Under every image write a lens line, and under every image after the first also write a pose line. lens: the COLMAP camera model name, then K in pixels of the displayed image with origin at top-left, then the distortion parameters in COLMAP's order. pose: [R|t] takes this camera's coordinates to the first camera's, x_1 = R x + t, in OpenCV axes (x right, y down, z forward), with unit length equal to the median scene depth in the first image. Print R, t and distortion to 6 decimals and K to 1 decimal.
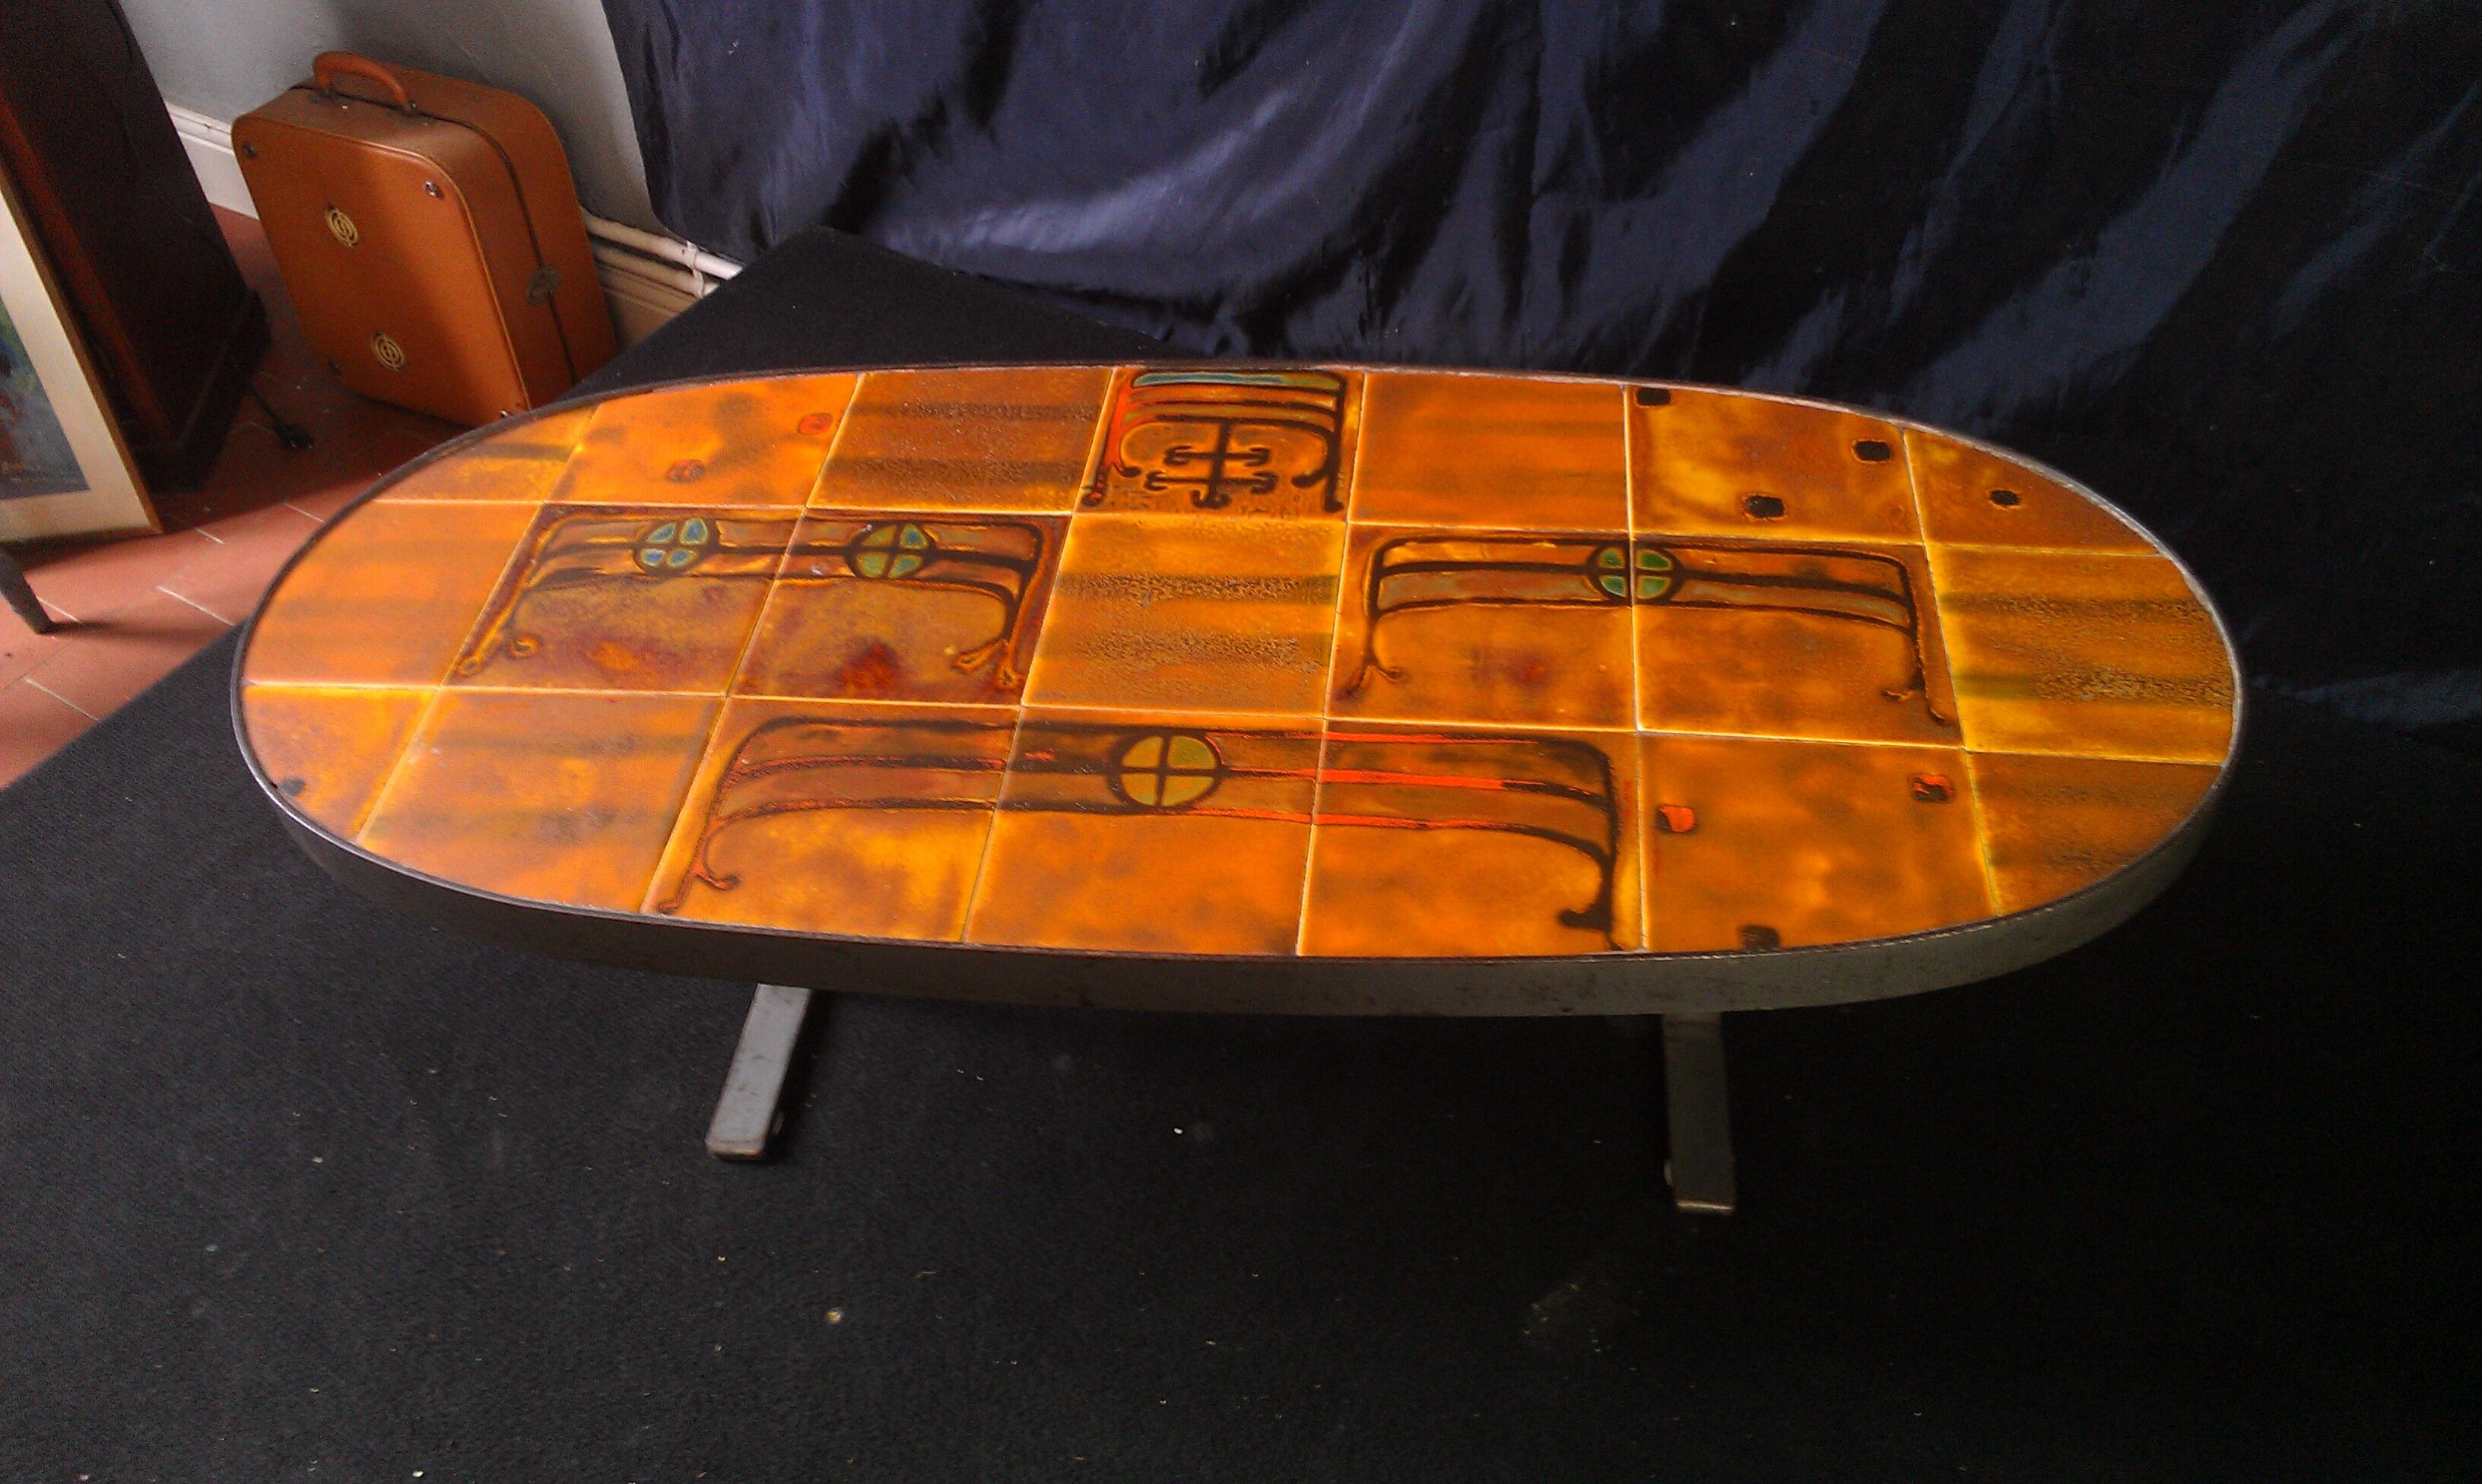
lens RADIAL K [[2043.3, 0, 1237.7], [0, 2043.3, 719.9], [0, 0, 1]] dist [0.107437, -0.224938]
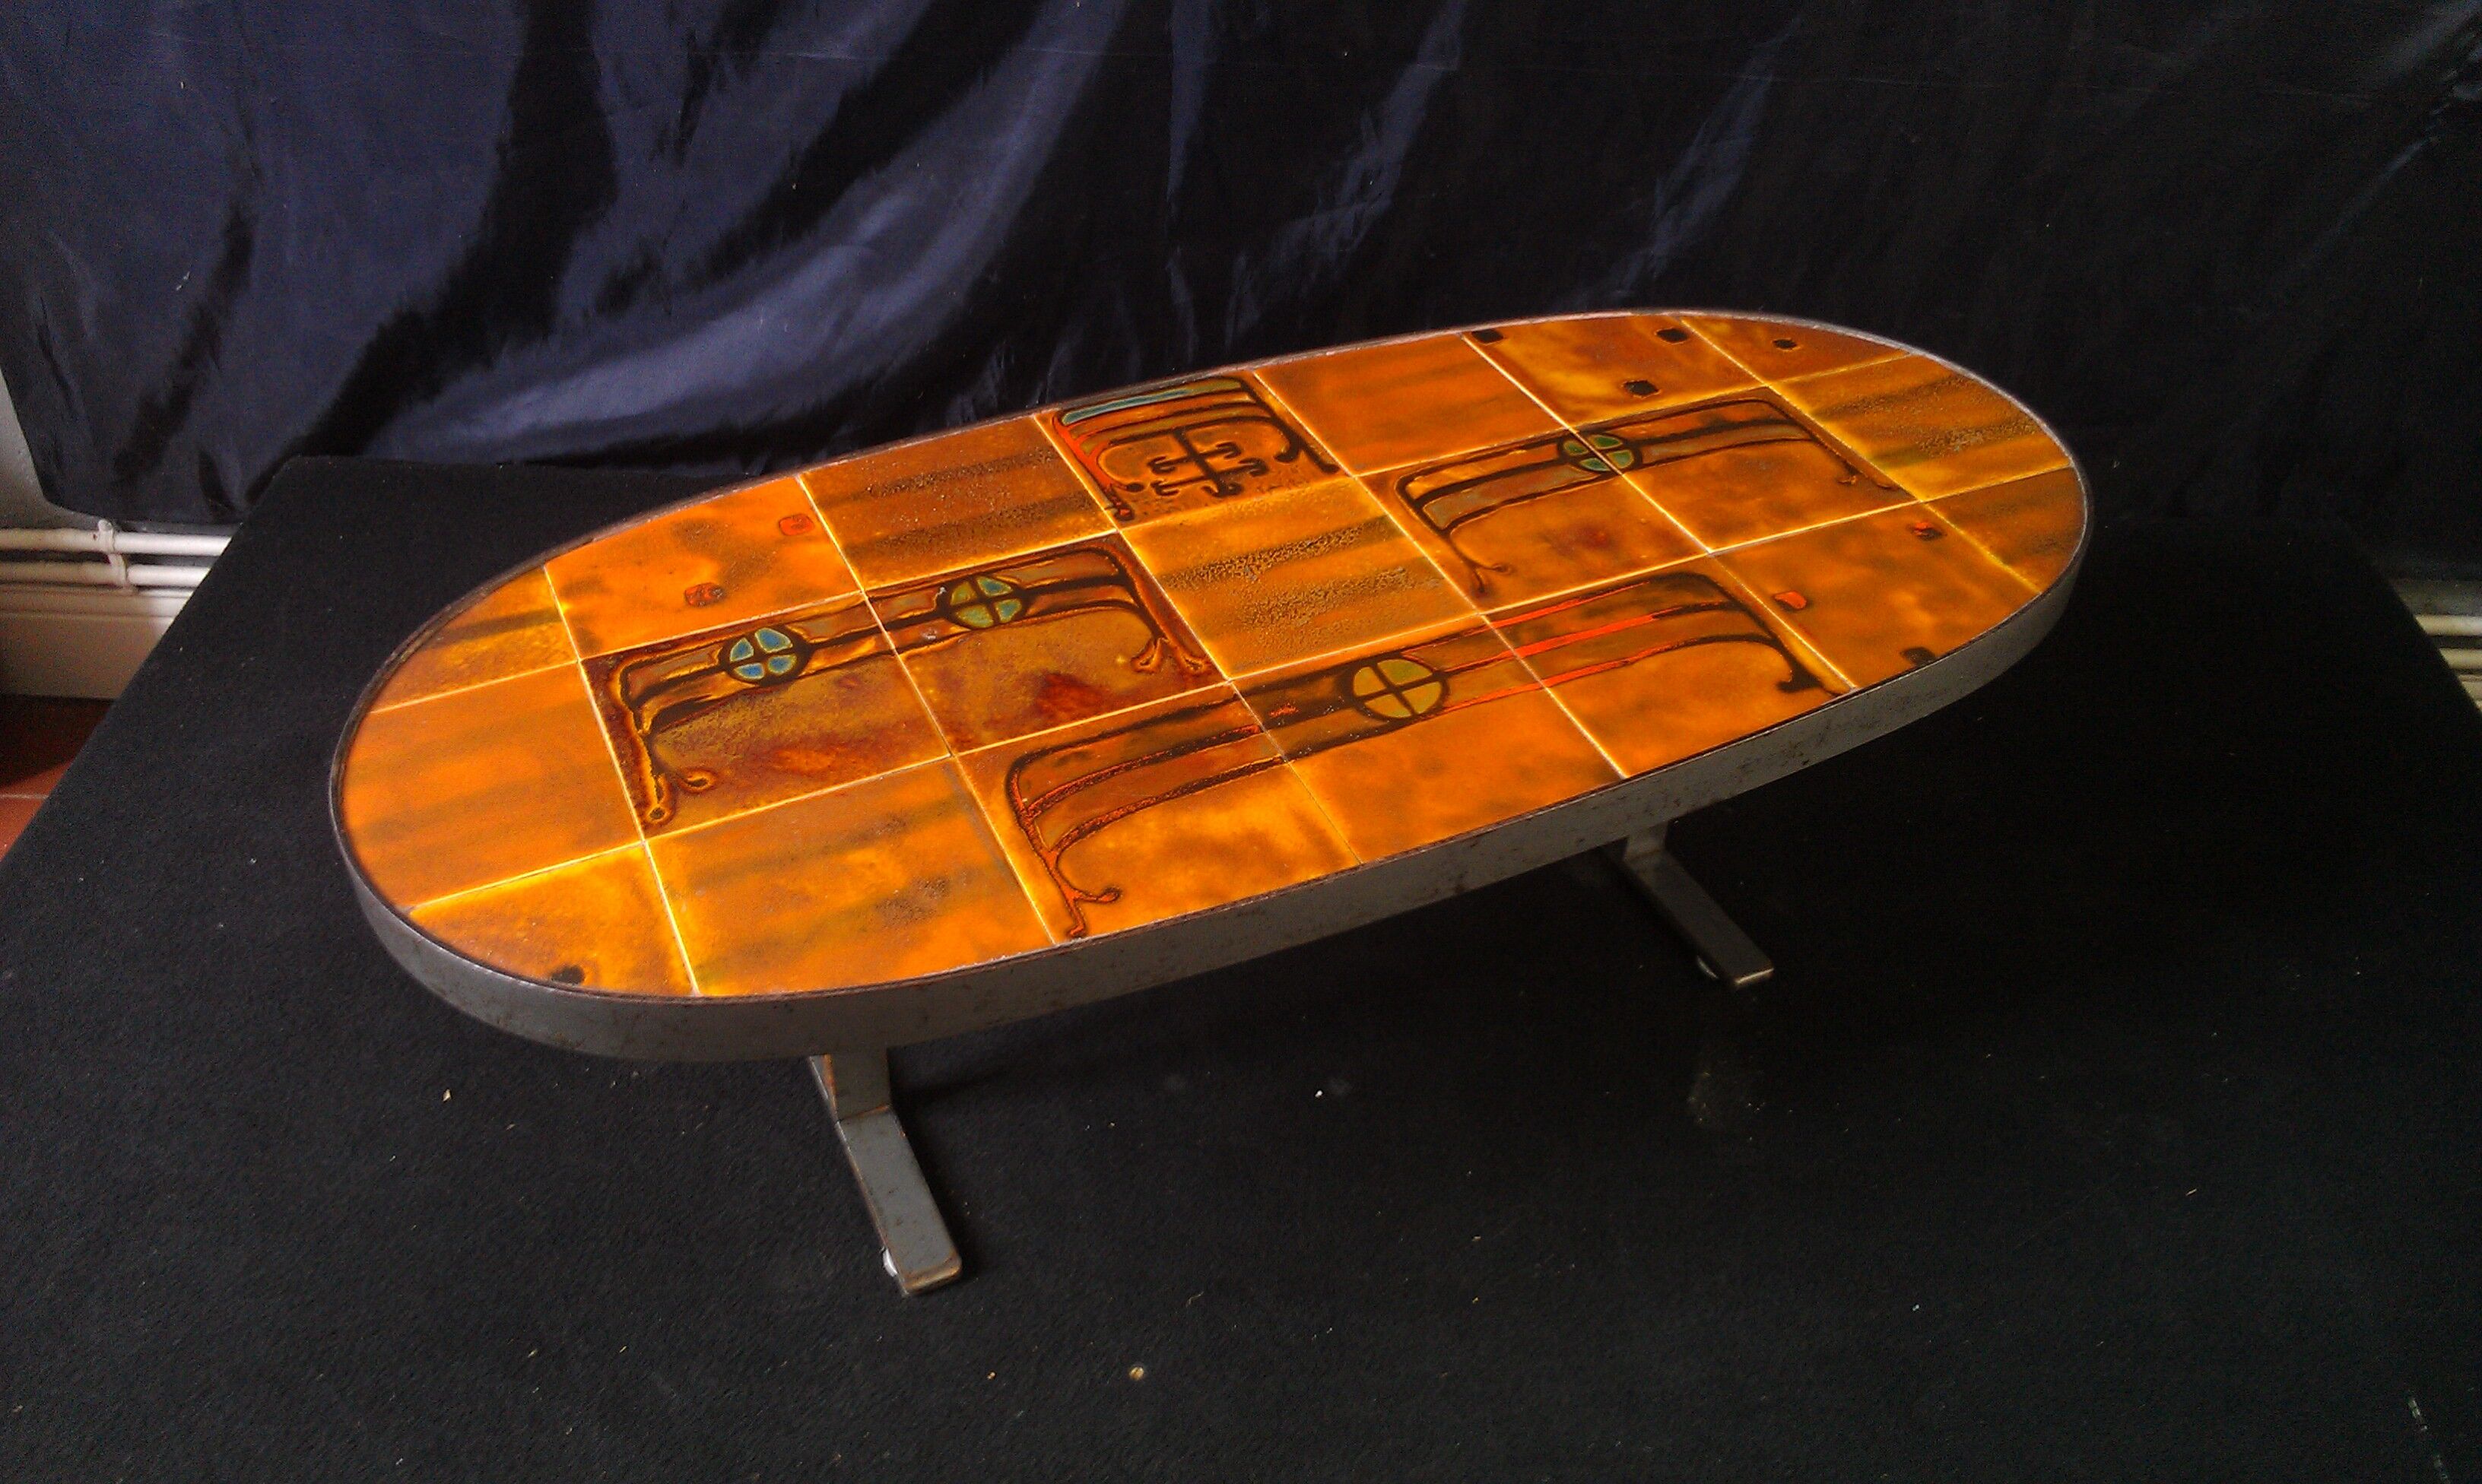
lens RADIAL K [[2043.3, 0, 1237.7], [0, 2043.3, 719.9], [0, 0, 1]] dist [0.107437, -0.224938]
pose [[0.847561, -0.266988, 0.458647, -0.563156], [0.313481, 0.949218, -0.026740, 0.039934], [-0.428217, 0.166441, 0.888216, 0.069272]]
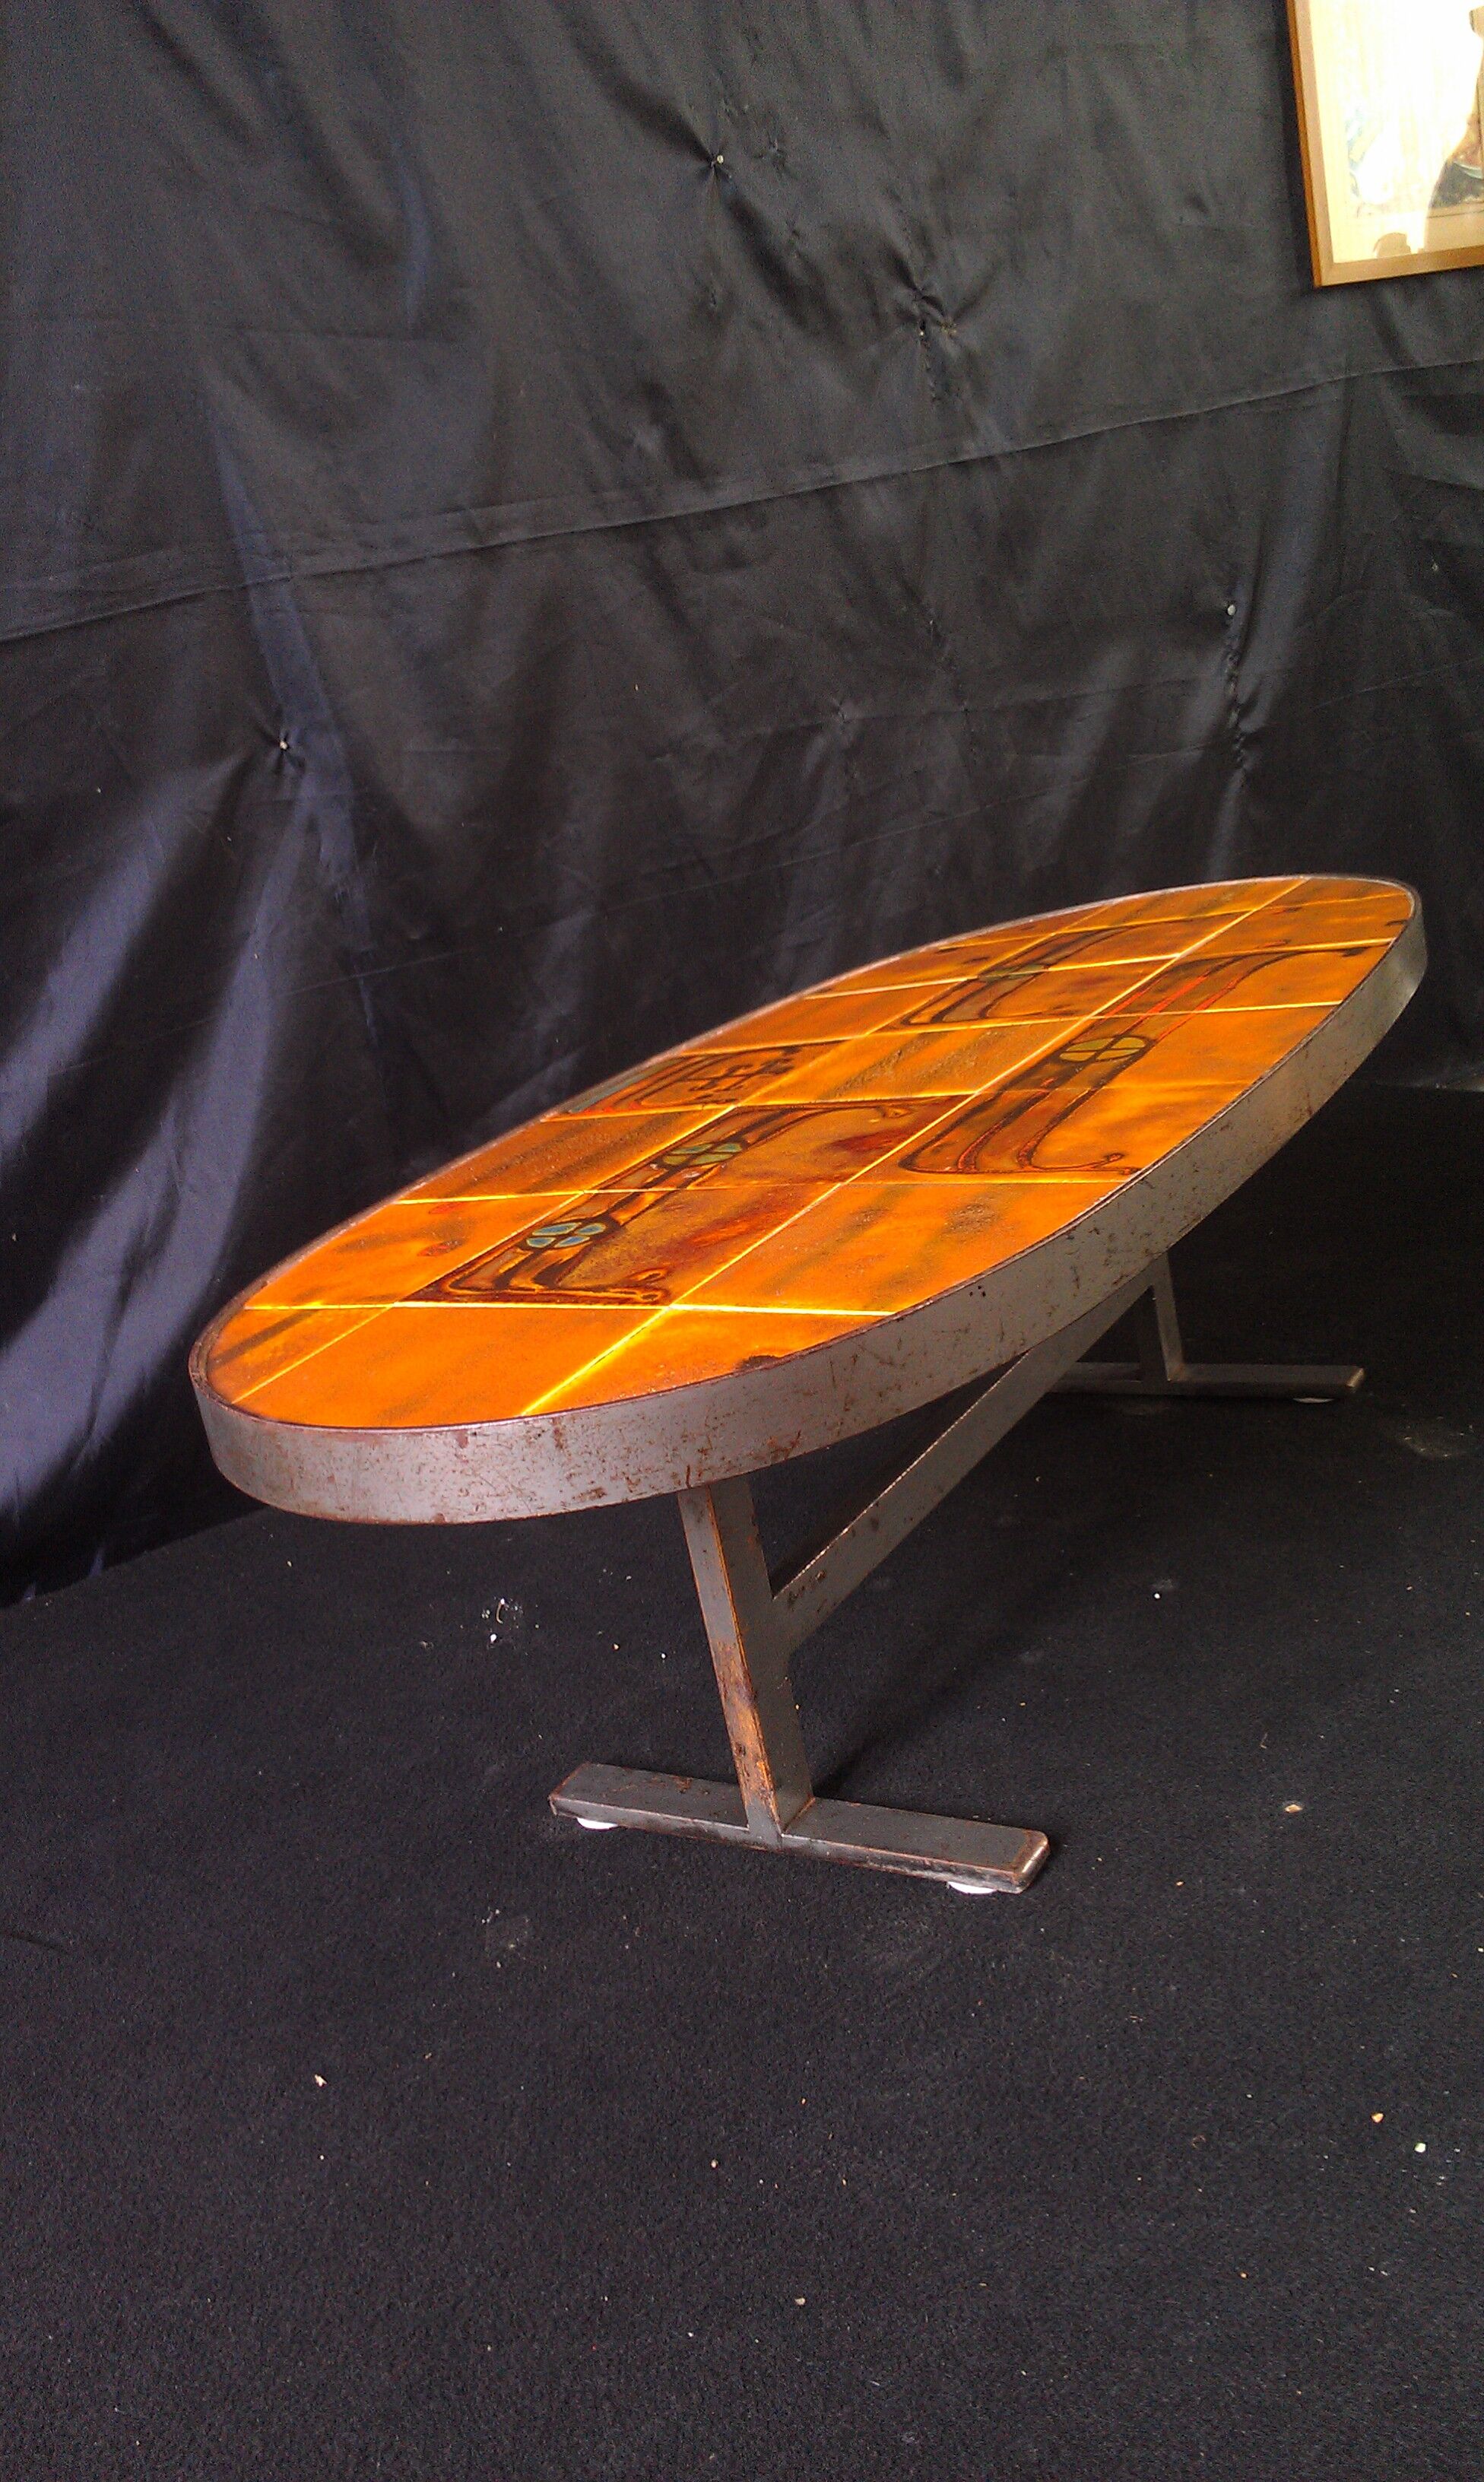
lens RADIAL K [[2043.3, 0, 721.6], [0, 2043.3, 1230.2], [0, 0, 1]] dist [0.107437, -0.224938]
pose [[0.429852, -0.276334, 0.859574, -1.036981], [0.747834, 0.642421, -0.167449, 0.111450], [-0.505937, 0.714797, 0.482798, 0.587031]]
